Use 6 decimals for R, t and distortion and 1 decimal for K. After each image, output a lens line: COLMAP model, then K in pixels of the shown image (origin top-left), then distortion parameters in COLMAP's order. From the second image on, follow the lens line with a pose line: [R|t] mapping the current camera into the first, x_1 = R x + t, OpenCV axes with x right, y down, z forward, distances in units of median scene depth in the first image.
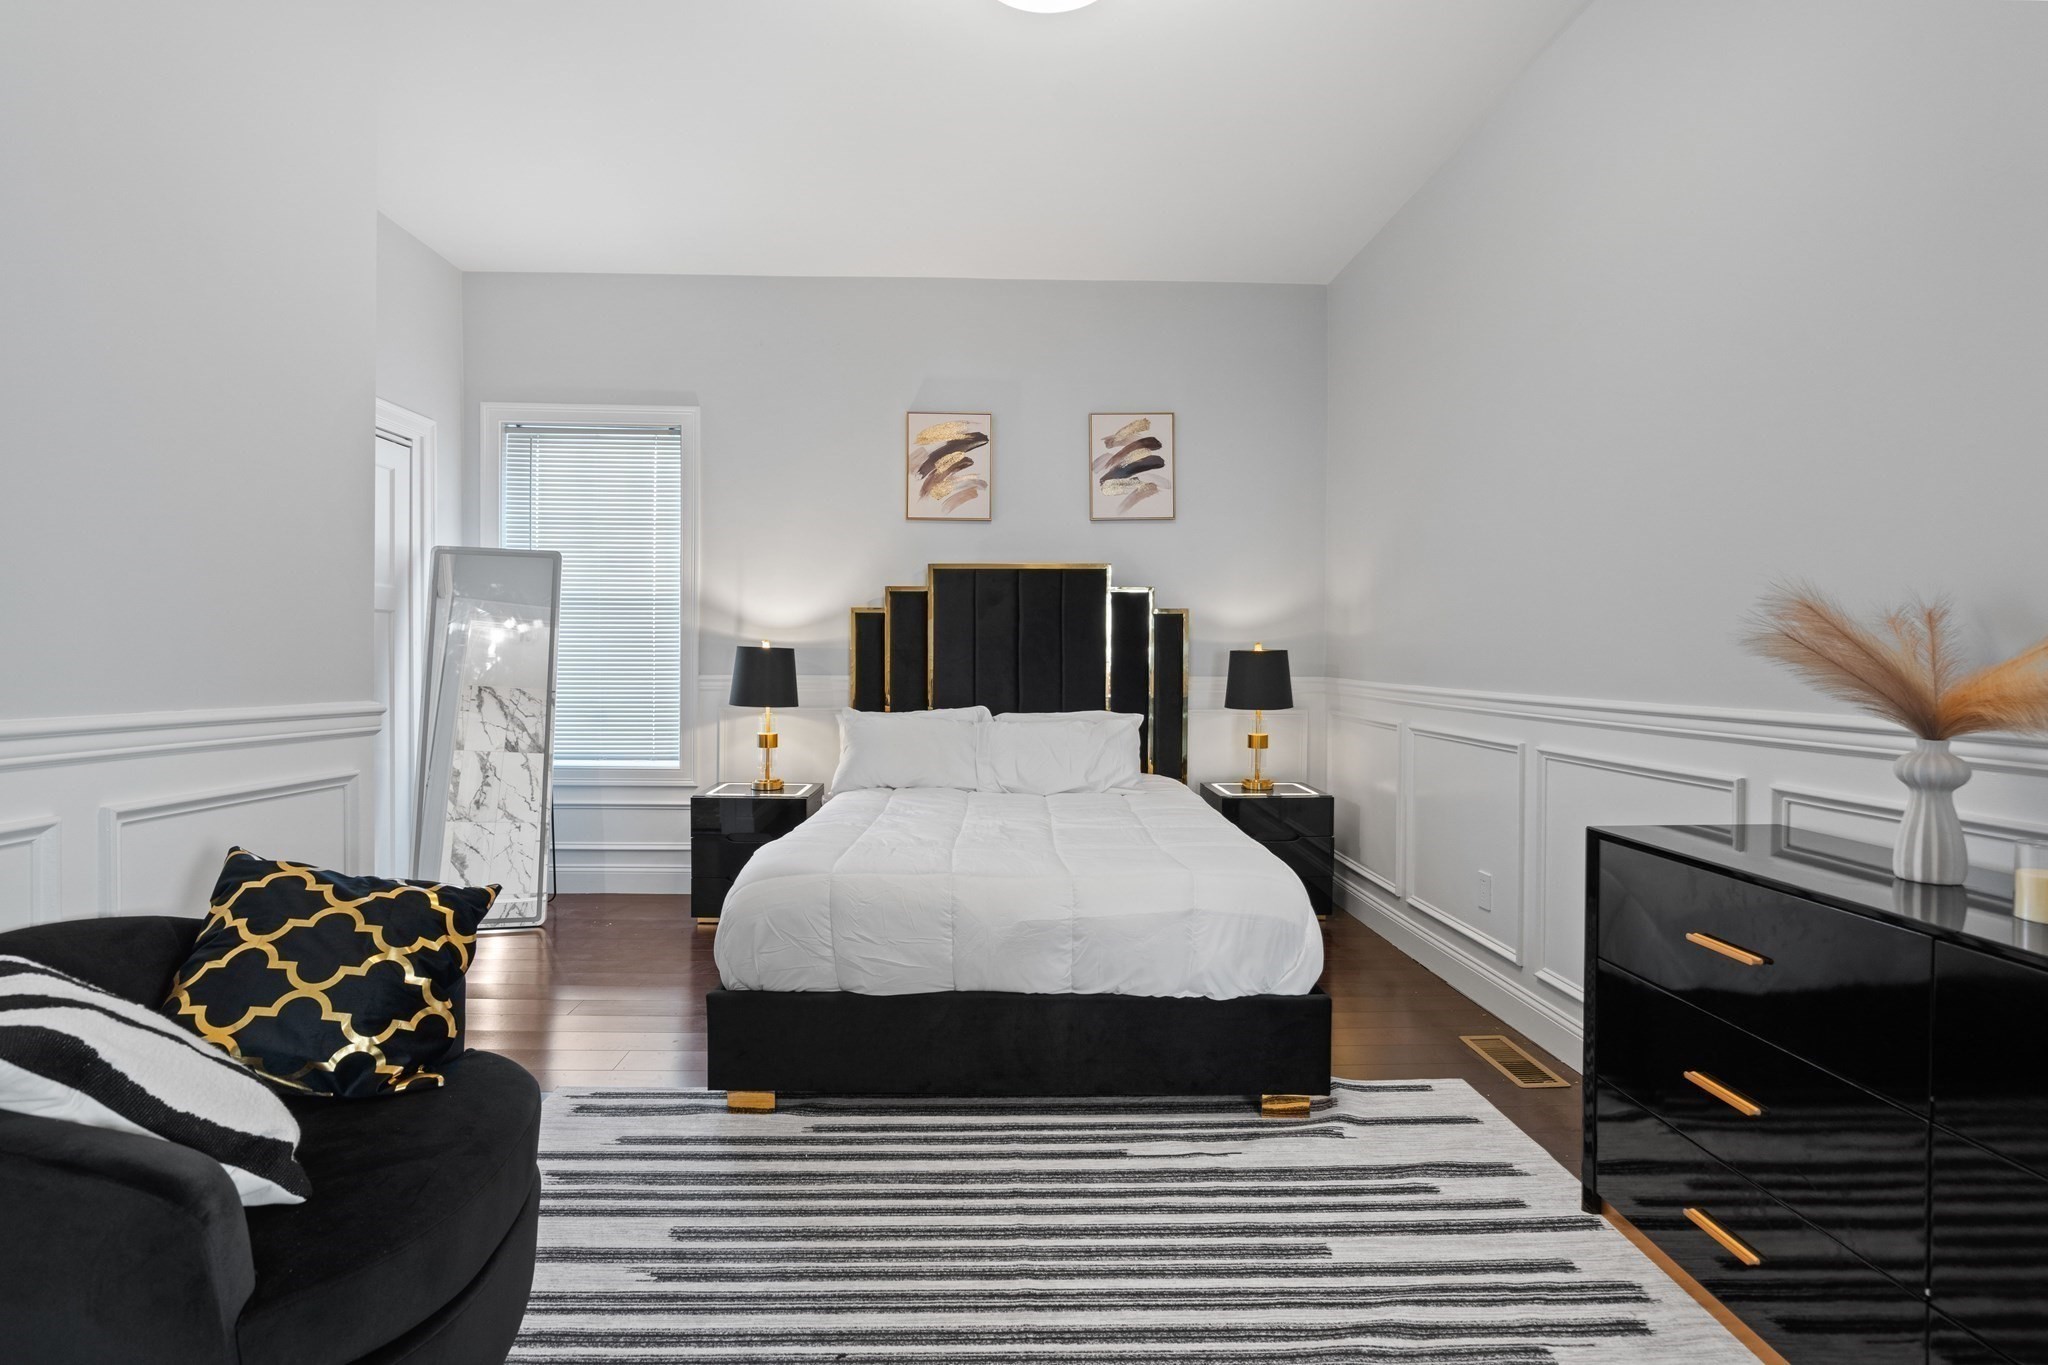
lens RADIAL K [[931.3, 0, 1003.1], [0, 931.3, 672.5], [0, 0, 1]] dist [-0.012664, 0.005814]
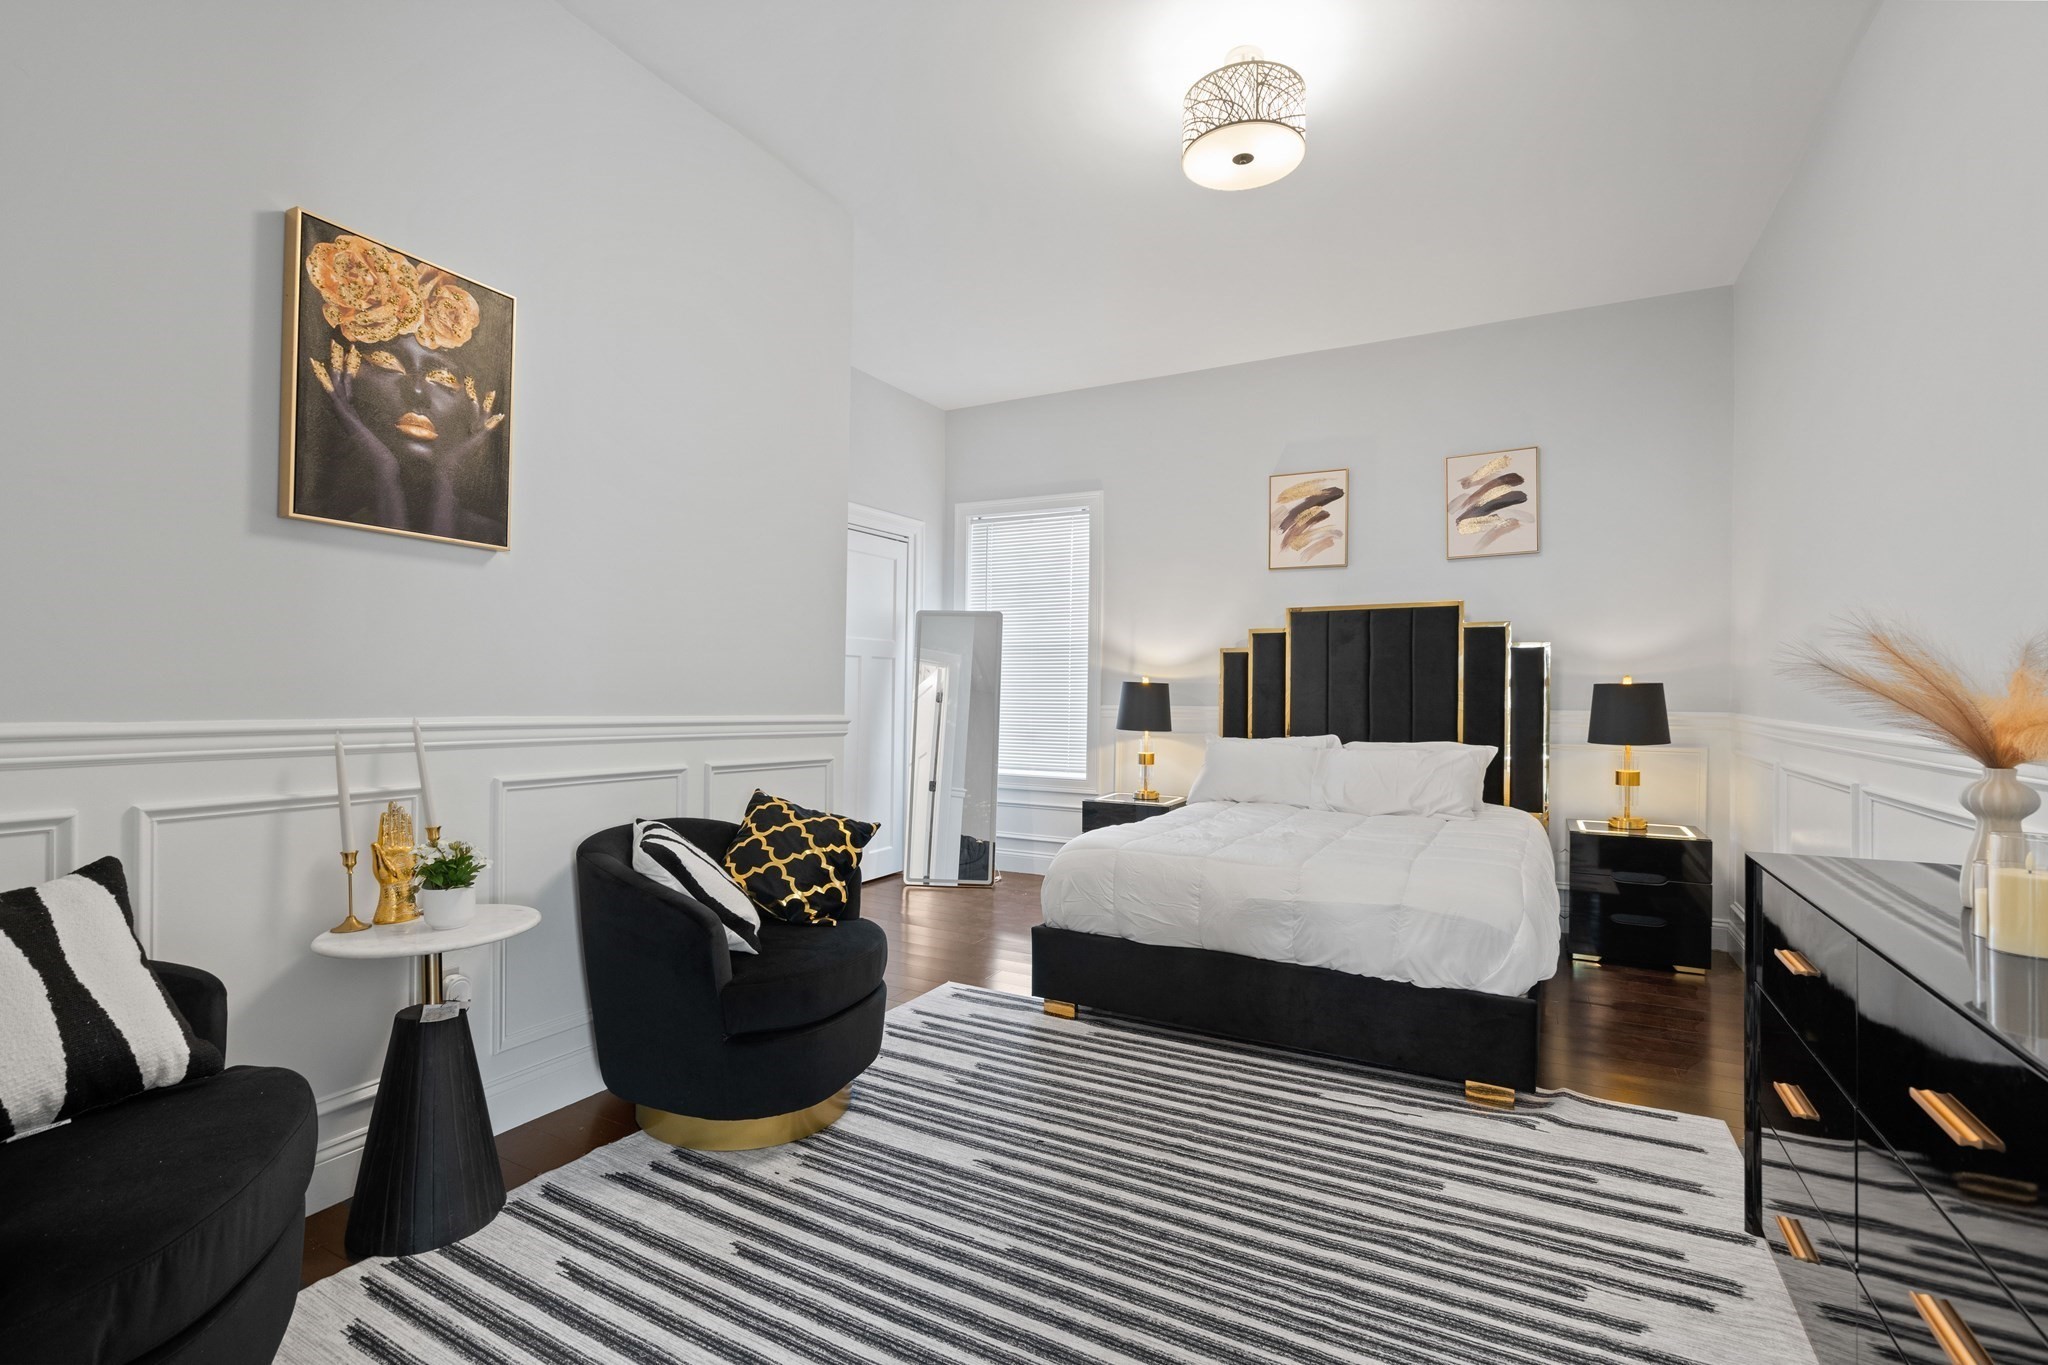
lens RADIAL K [[931.3, 0, 1032.8], [0, 931.3, 684.7], [0, 0, 1]] dist [-0.012664, 0.005814]
pose [[0.871659, -0.003144, -0.490102, 0.378159], [-0.010000, 0.999657, -0.024198, 0.012109], [0.490010, 0.025993, 0.871329, -0.242973]]
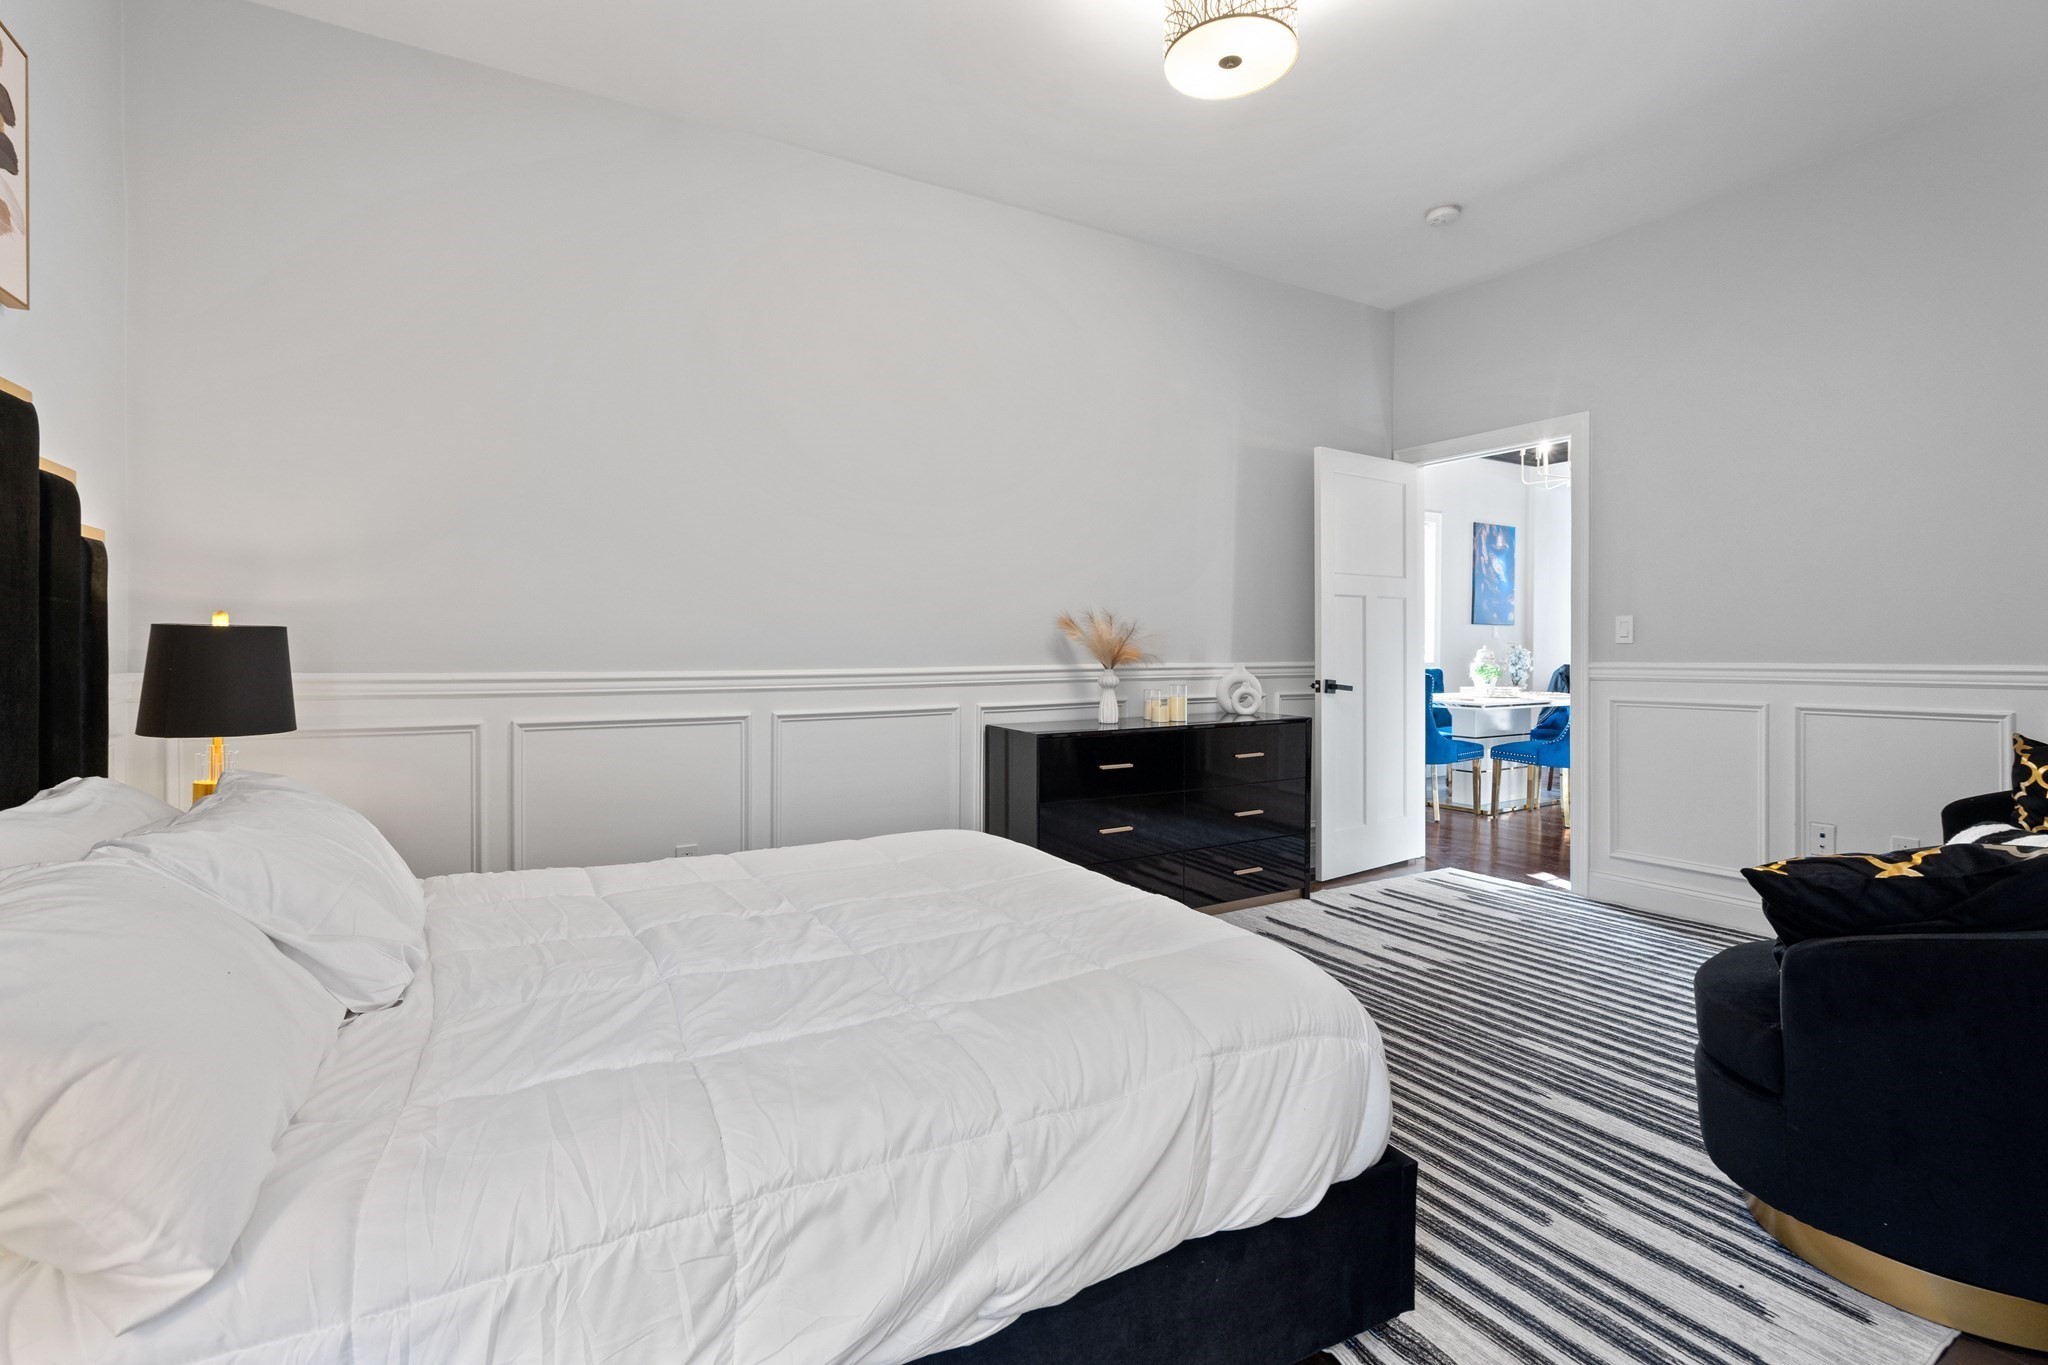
lens RADIAL K [[931.3, 0, 1036.7], [0, 931.3, 647.2], [0, 0, 1]] dist [-0.012664, 0.005814]
pose [[-0.483465, -0.001650, 0.875362, -0.752626], [0.019471, 0.999731, 0.012638, -0.015283], [-0.875147, 0.023154, -0.483302, 1.531090]]
